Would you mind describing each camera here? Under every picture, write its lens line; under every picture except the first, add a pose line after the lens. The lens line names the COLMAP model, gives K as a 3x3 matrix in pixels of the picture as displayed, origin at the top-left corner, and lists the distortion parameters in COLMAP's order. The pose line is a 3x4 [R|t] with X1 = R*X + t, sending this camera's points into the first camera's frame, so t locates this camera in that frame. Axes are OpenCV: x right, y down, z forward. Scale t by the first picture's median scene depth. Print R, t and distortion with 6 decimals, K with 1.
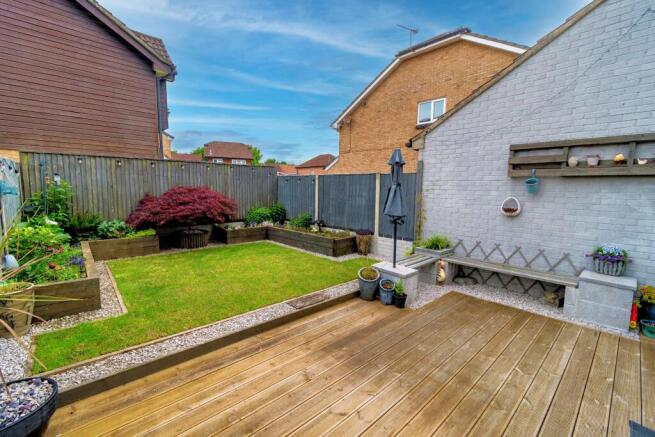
lens RADIAL K [[286.7, 0, 327.5], [0, 286.7, 218.5], [0, 0, 1]] dist [-0.001368, -0.000123]
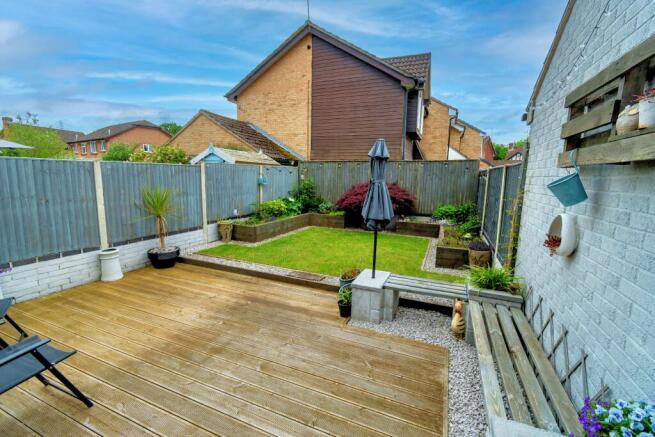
lens RADIAL K [[287.3, 0, 327.0], [0, 287.3, 214.6], [0, 0, 1]] dist [-0.000567, -0.000126]
pose [[0.405526, 0.116456, -0.906635, 1.090344], [-0.113058, 0.990625, 0.076675, -0.077148], [0.907065, 0.071409, 0.414890, 0.586233]]
